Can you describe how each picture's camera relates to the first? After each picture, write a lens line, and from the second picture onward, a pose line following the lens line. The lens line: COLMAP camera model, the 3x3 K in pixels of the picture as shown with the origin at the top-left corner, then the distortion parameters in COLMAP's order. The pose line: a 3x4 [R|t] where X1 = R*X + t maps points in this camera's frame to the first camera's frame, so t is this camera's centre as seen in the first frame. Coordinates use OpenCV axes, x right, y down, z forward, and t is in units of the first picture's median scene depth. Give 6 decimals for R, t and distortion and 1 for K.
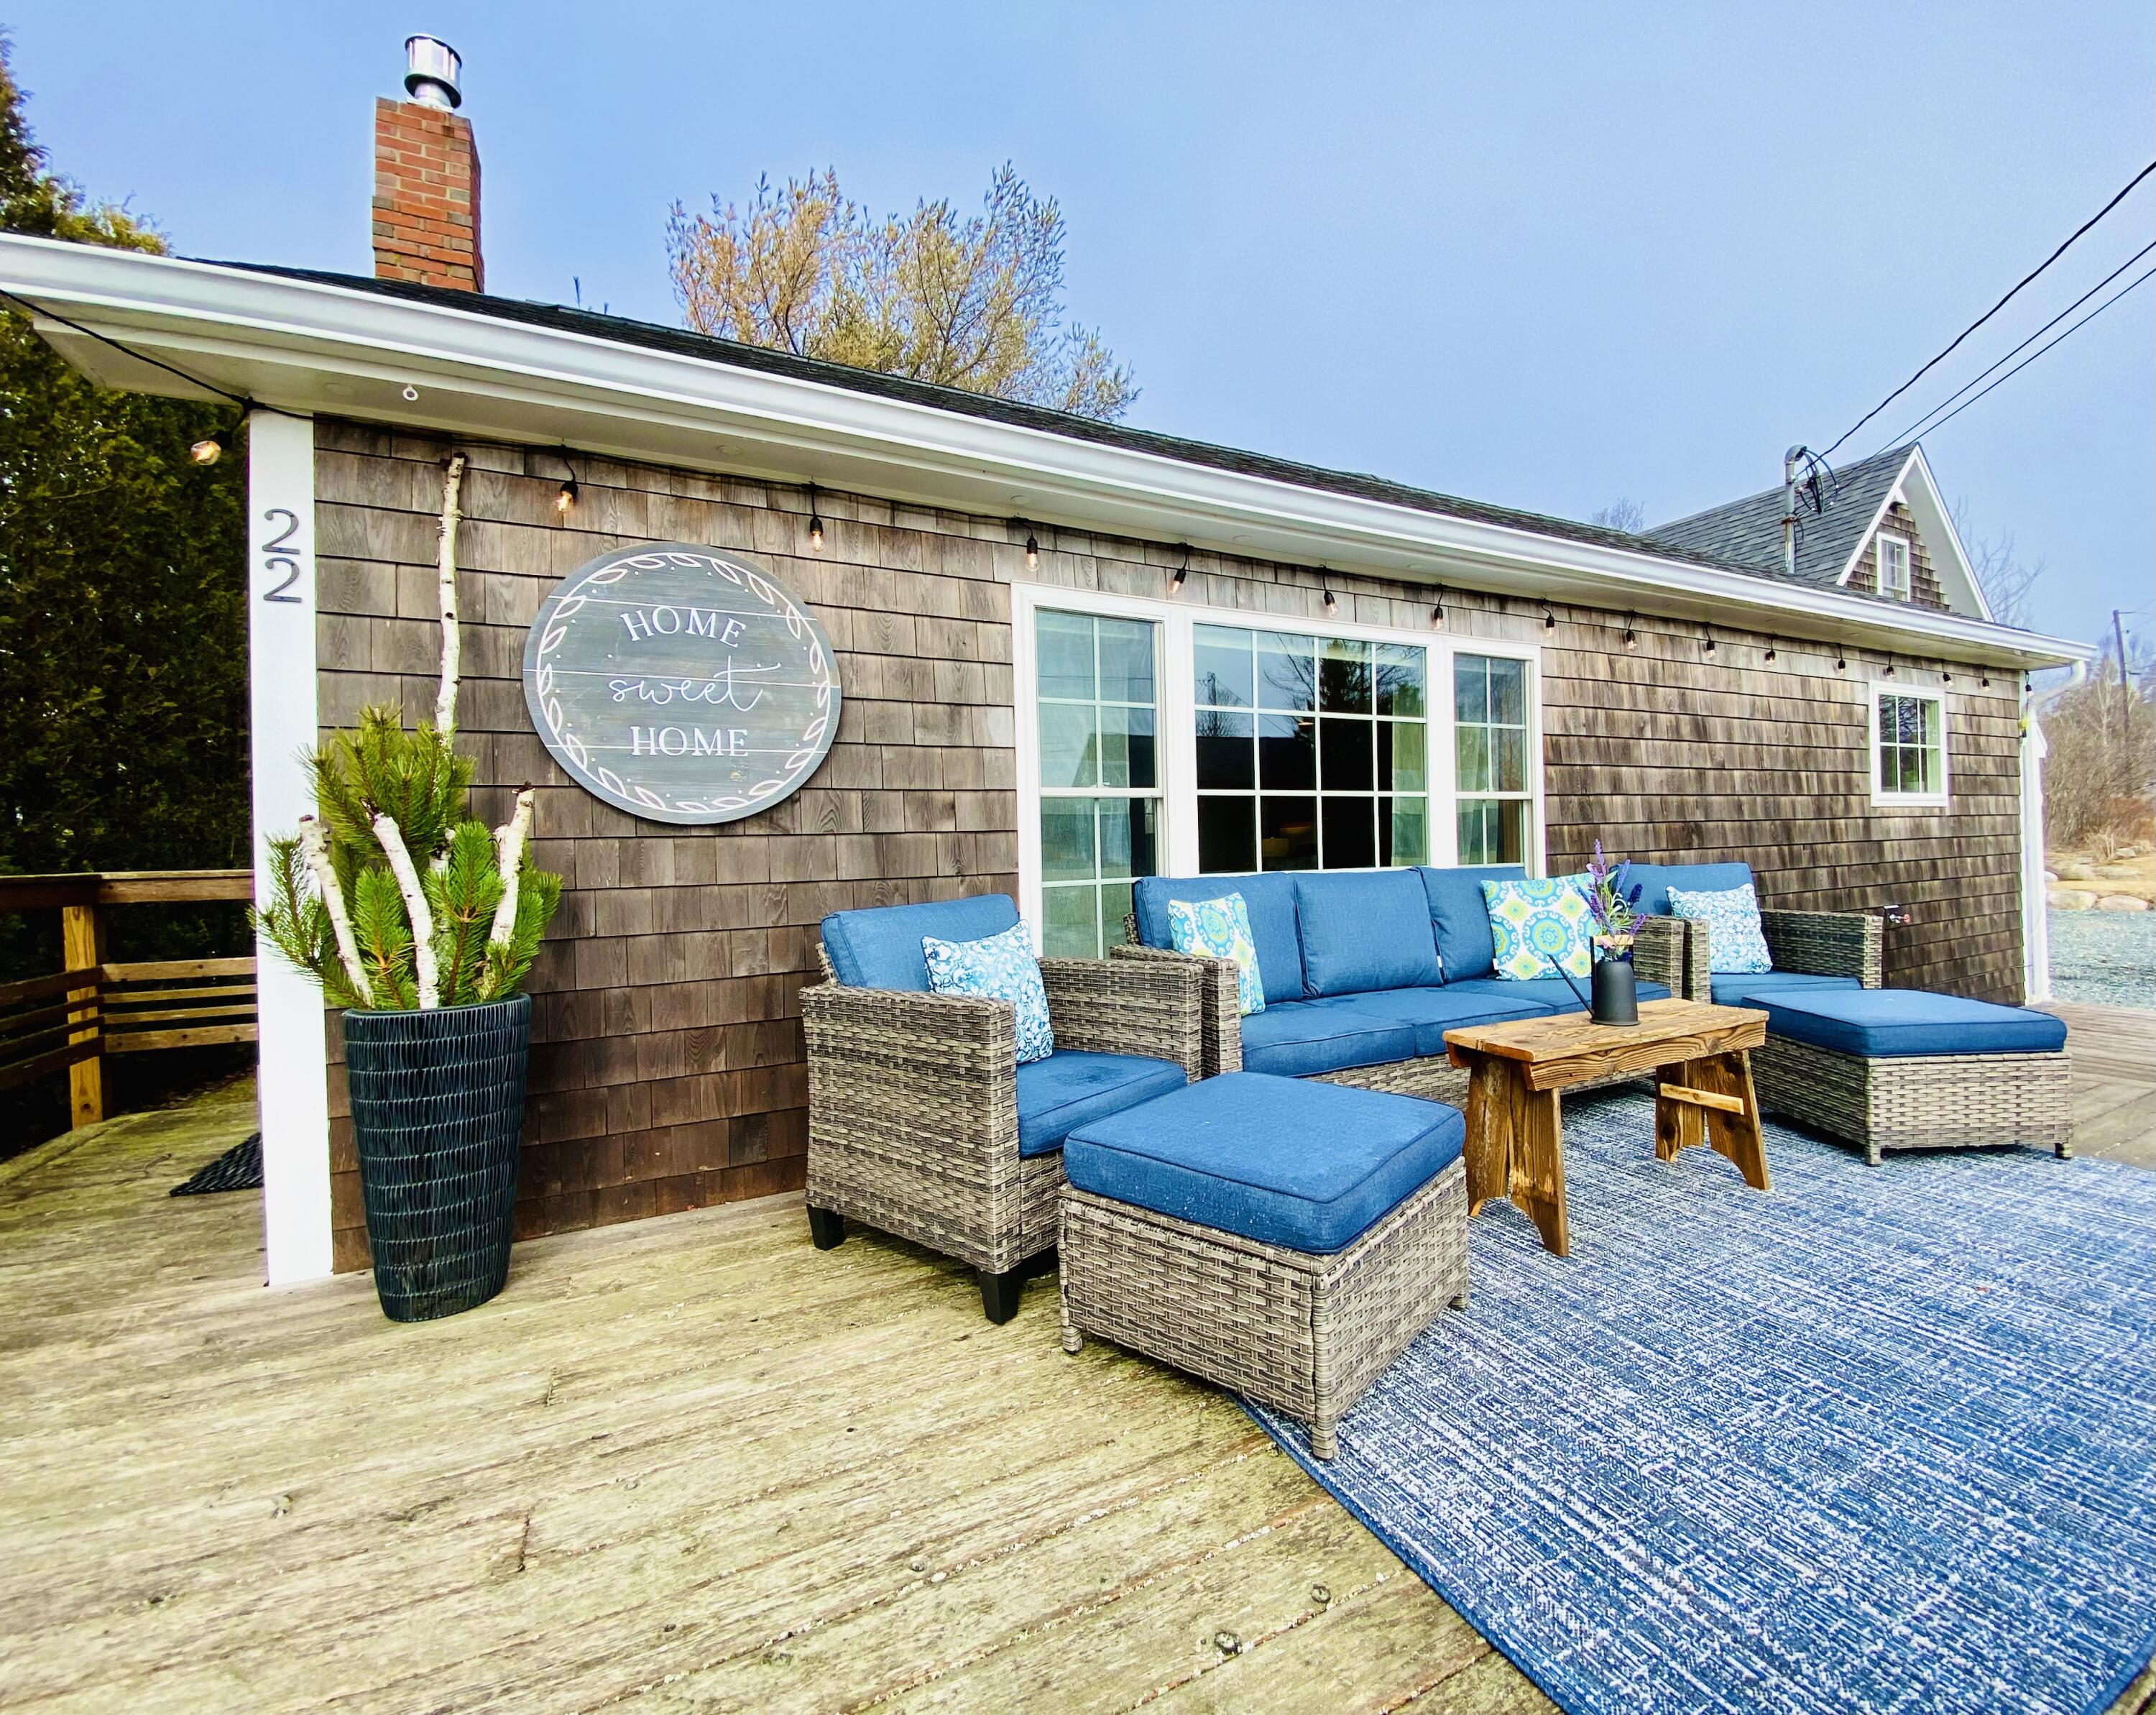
lens RADIAL K [[922.8, 0, 1150.1], [0, 922.8, 845.9], [0, 0, 1]] dist [0.004078, -0.007039]
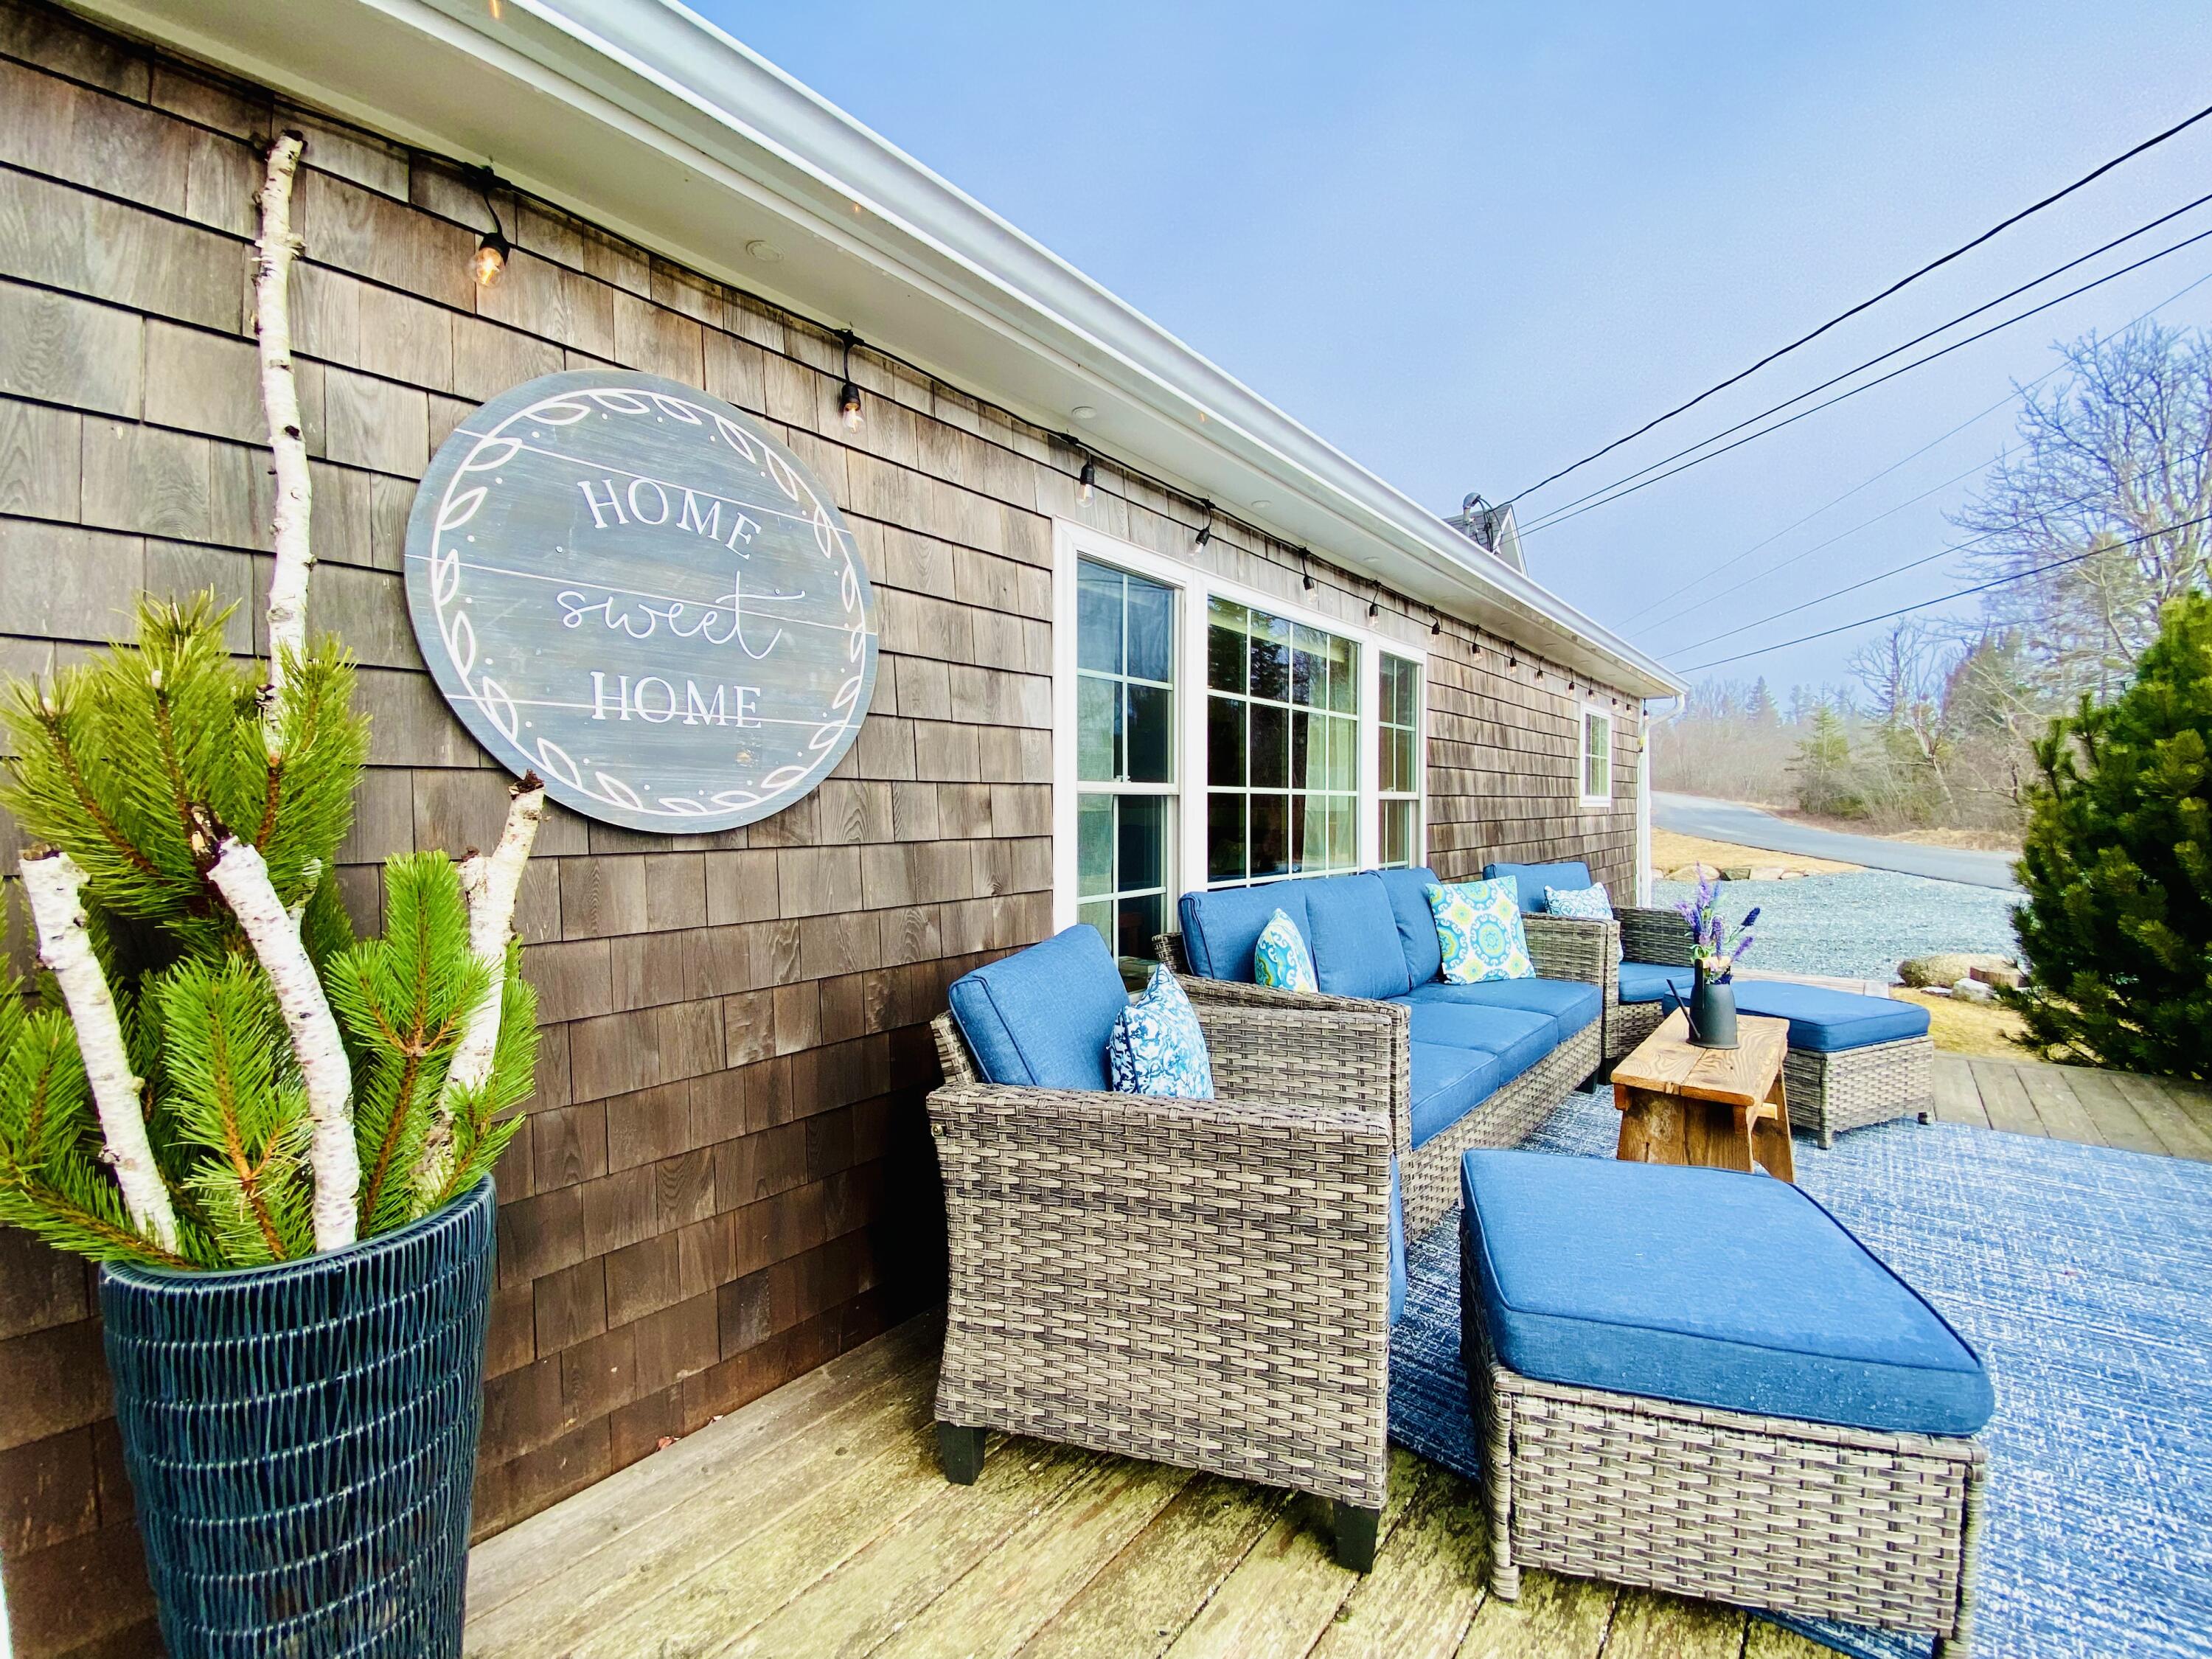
lens RADIAL K [[894.3, 0, 1104.5], [0, 894.3, 818.0], [0, 0, 1]] dist [0.007368, -0.013994]
pose [[0.931150, 0.017753, 0.364203, -0.427732], [-0.020293, 0.999789, 0.003149, -0.039867], [-0.364070, -0.010323, 0.931314, 0.314360]]
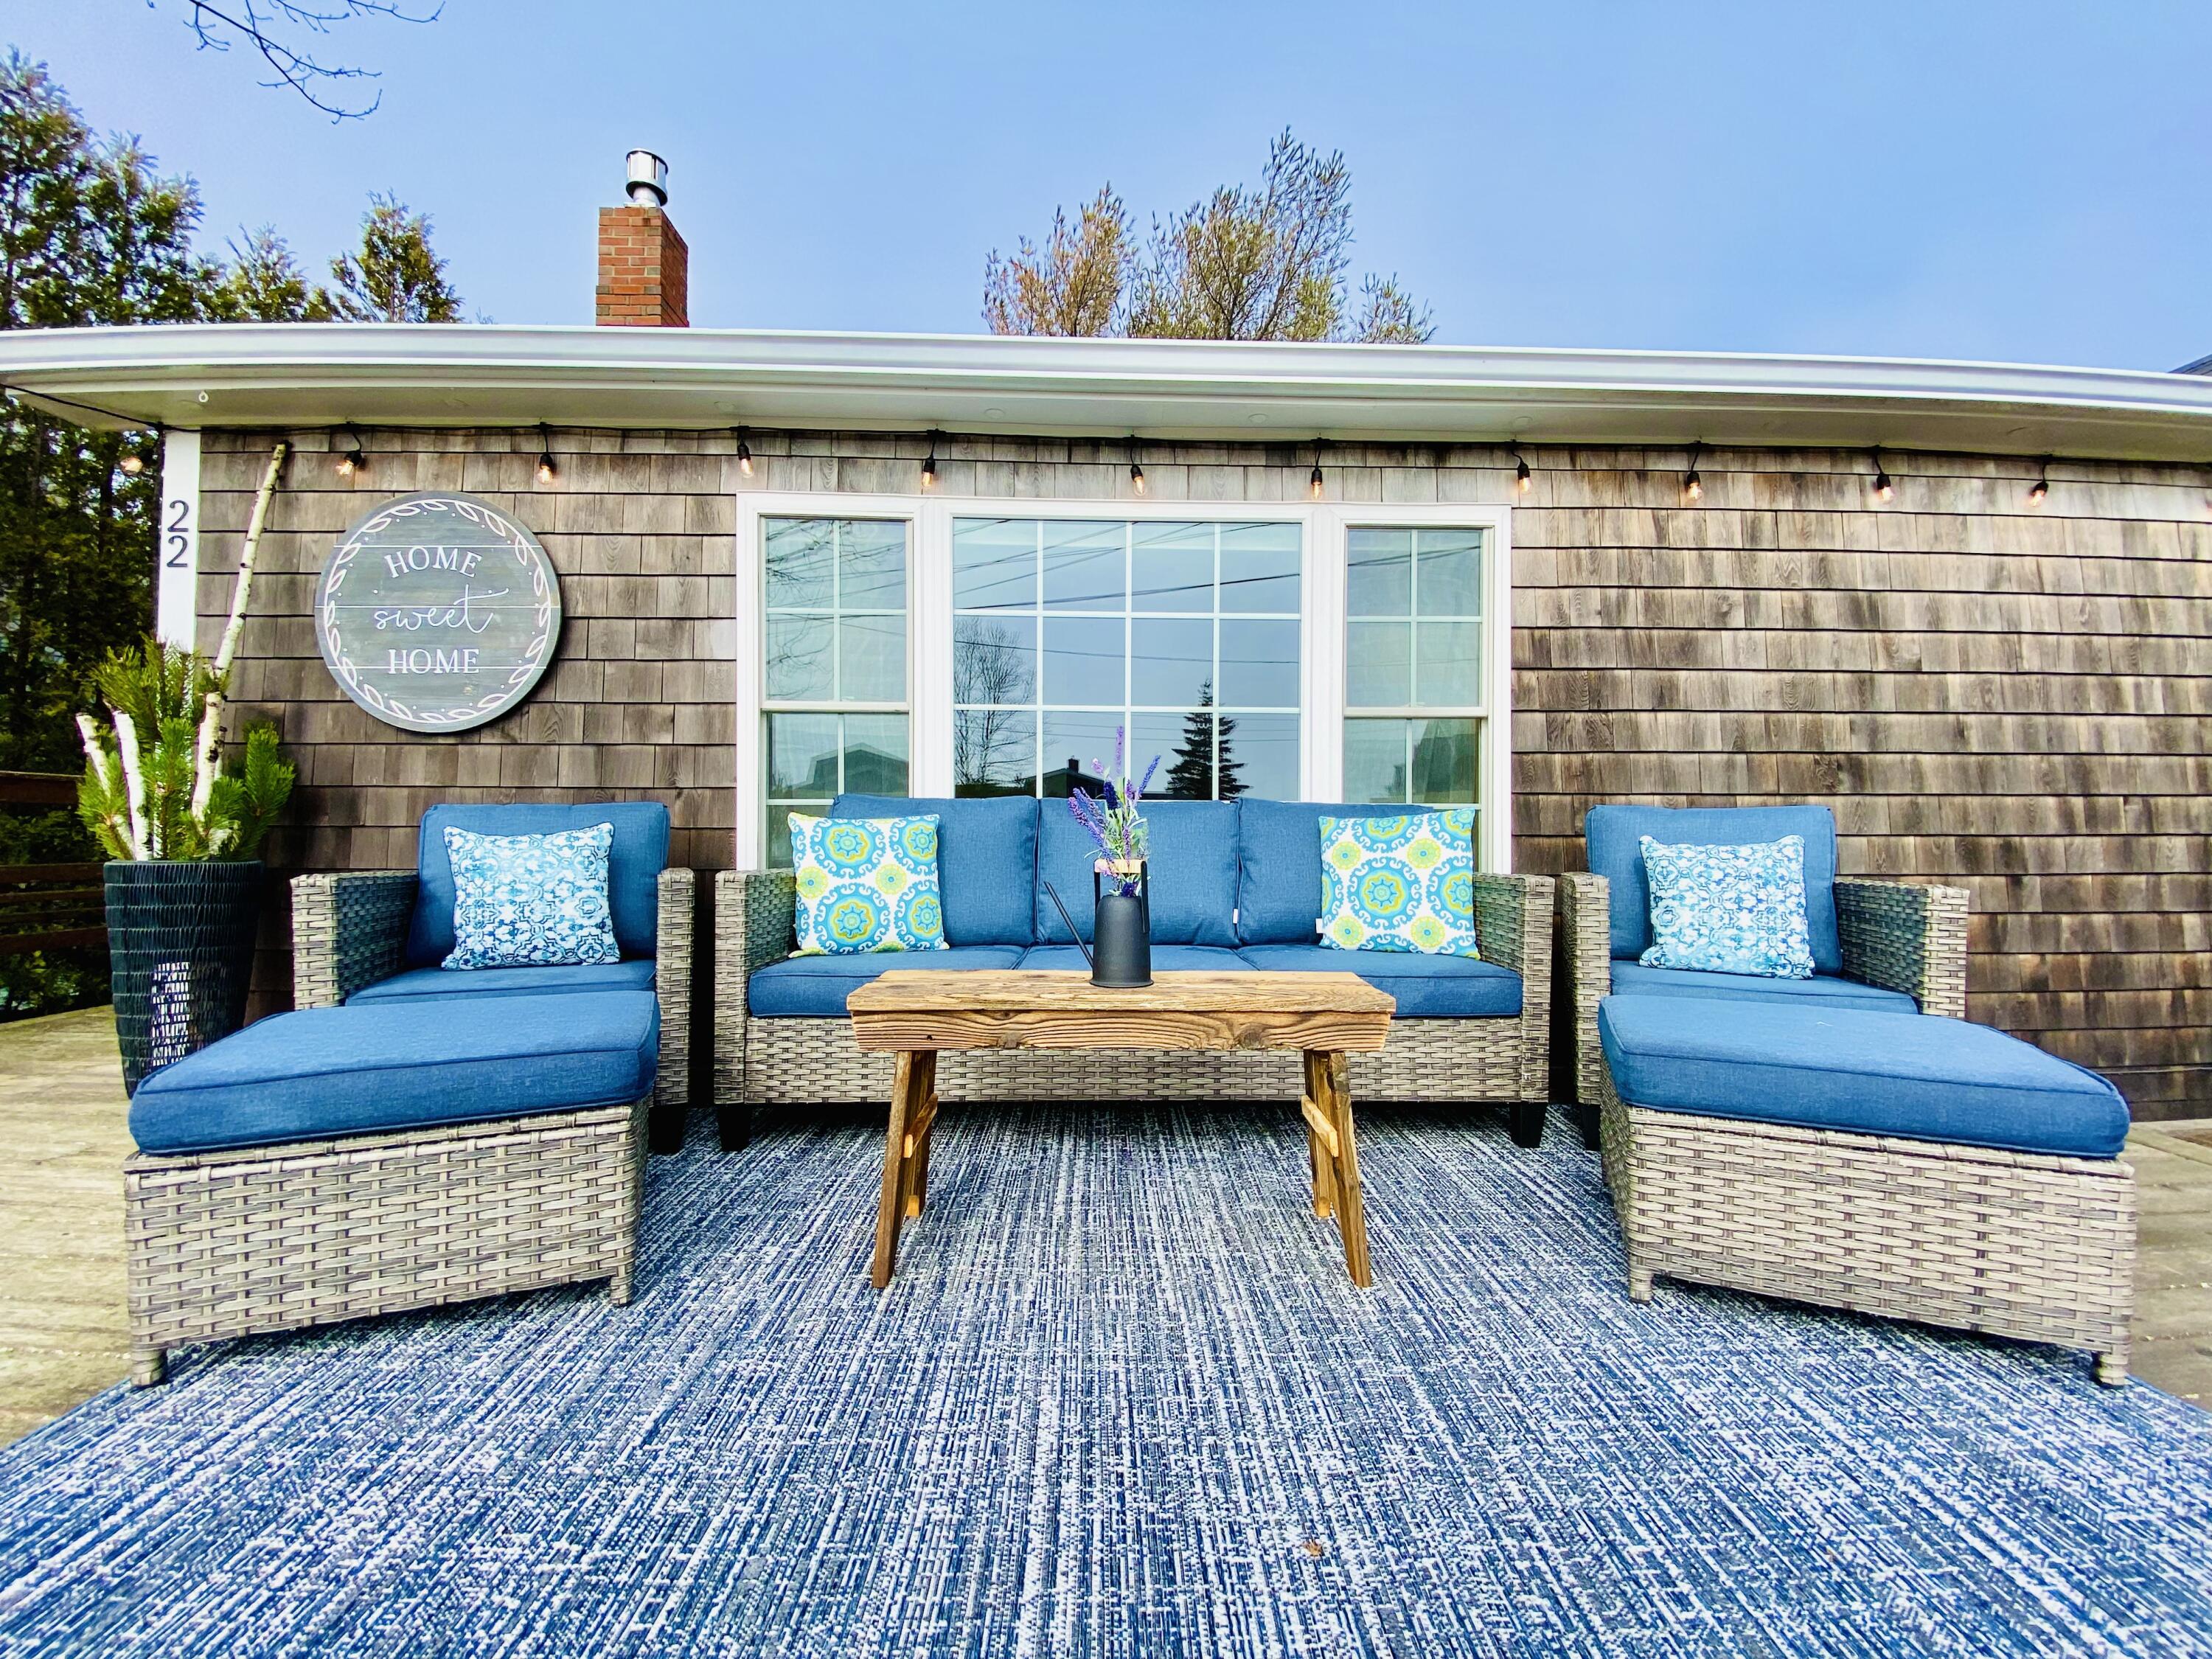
lens RADIAL K [[894.3, 0, 1118.6], [0, 894.3, 819.3], [0, 0, 1]] dist [0.007368, -0.013994]
pose [[0.895118, 0.023023, -0.445235, 0.733304], [-0.025378, 0.999678, 0.000672, 0.059592], [0.445107, 0.010698, 0.895414, 0.363555]]
